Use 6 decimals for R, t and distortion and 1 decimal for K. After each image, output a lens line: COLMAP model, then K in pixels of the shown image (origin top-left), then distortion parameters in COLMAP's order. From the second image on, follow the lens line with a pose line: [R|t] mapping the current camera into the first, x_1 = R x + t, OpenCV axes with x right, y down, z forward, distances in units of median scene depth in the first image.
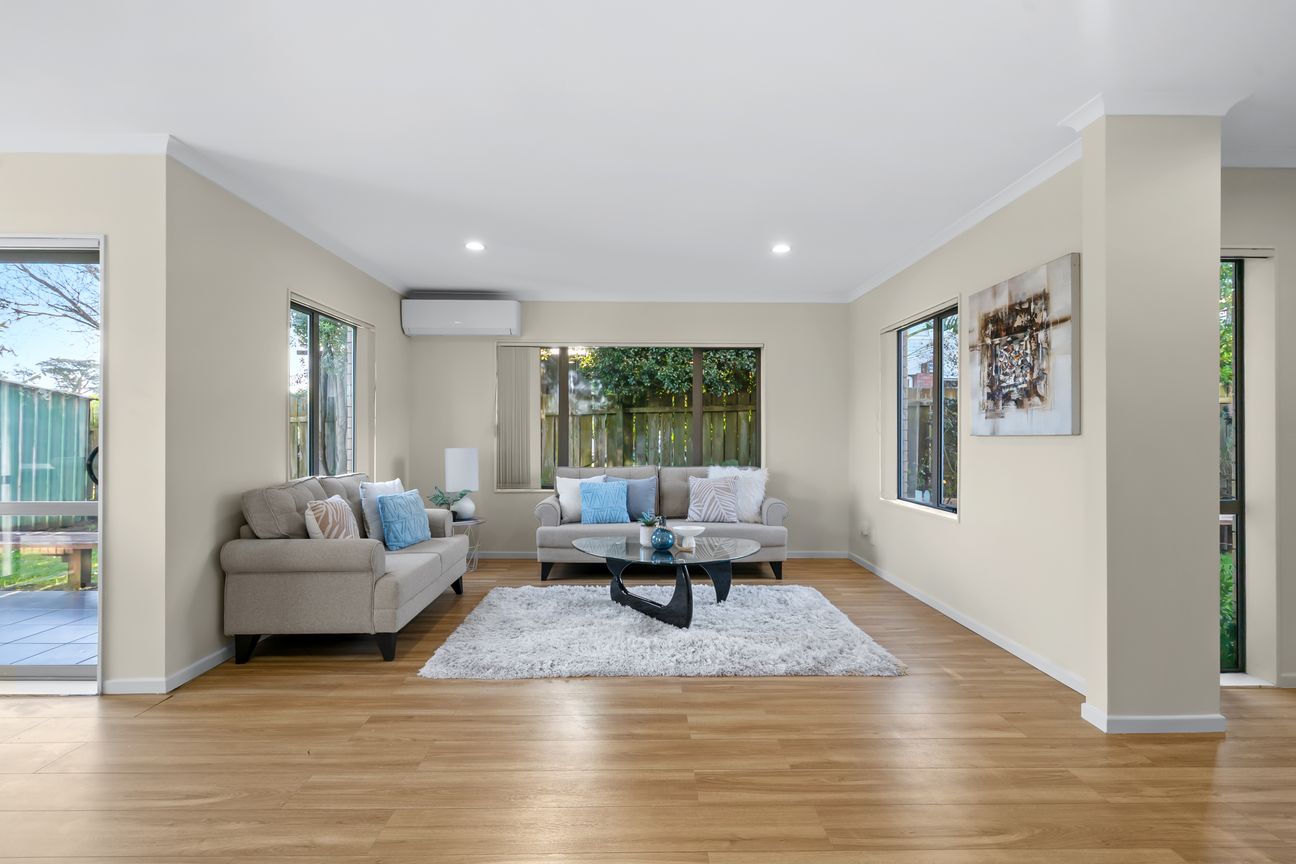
lens RADIAL K [[597.3, 0, 648.0], [0, 597.3, 432.0], [0, 0, 1]] dist [-0.000790, -0.000036]
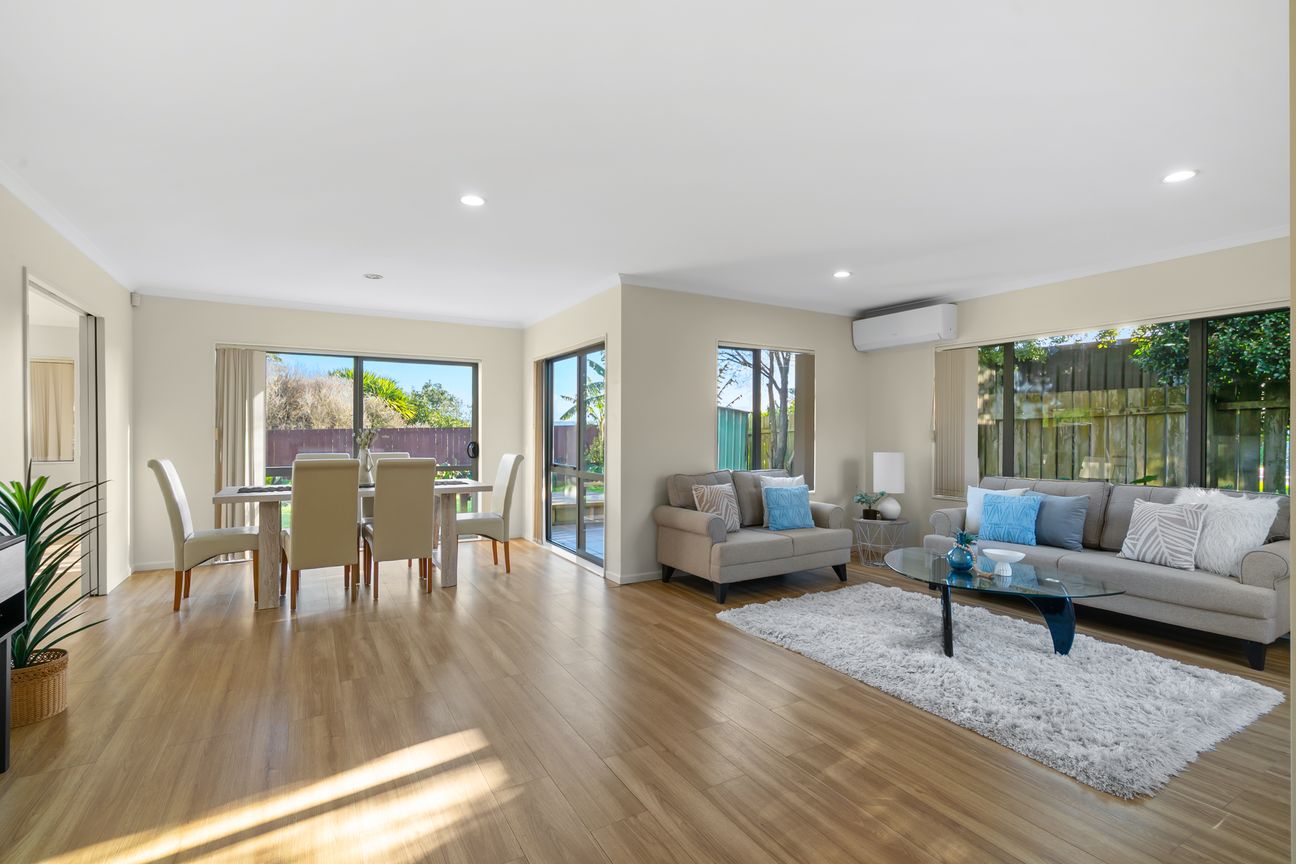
lens RADIAL K [[597.3, 0, 648.0], [0, 597.3, 432.0], [0, 0, 1]] dist [-0.000790, -0.000036]
pose [[0.492329, -0.002280, -0.870406, 0.676090], [0.002220, 0.999997, -0.001364, -0.015167], [0.870406, -0.001261, 0.492332, 0.161140]]
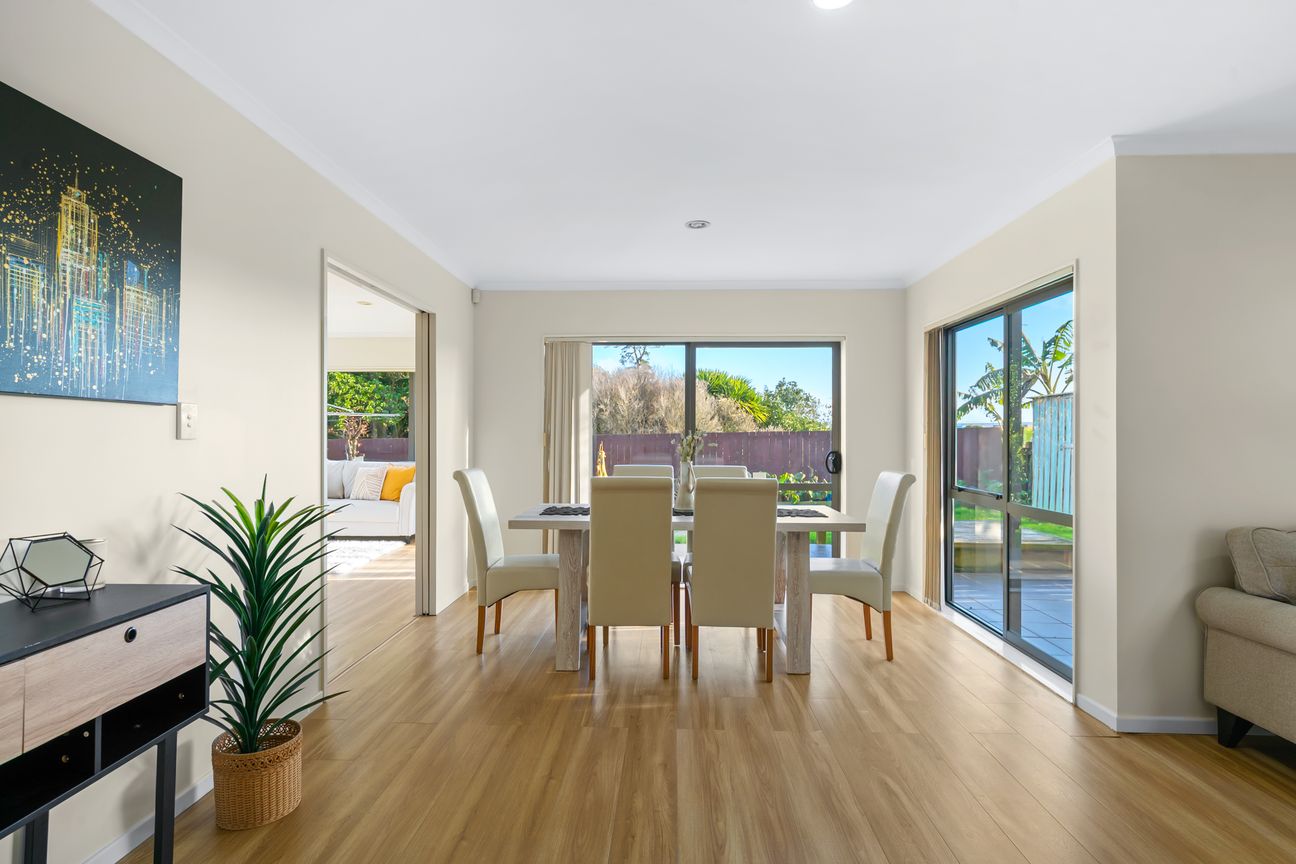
lens RADIAL K [[669.6, 0, 648.0], [0, 669.6, 432.0], [0, 0, 1]] dist [0.002719, 0.001237]
pose [[-0.038280, -0.008154, -0.999234, 0.233611], [0.000043, 0.999967, -0.008161, -0.019900], [0.999267, -0.000356, -0.038279, 0.260704]]
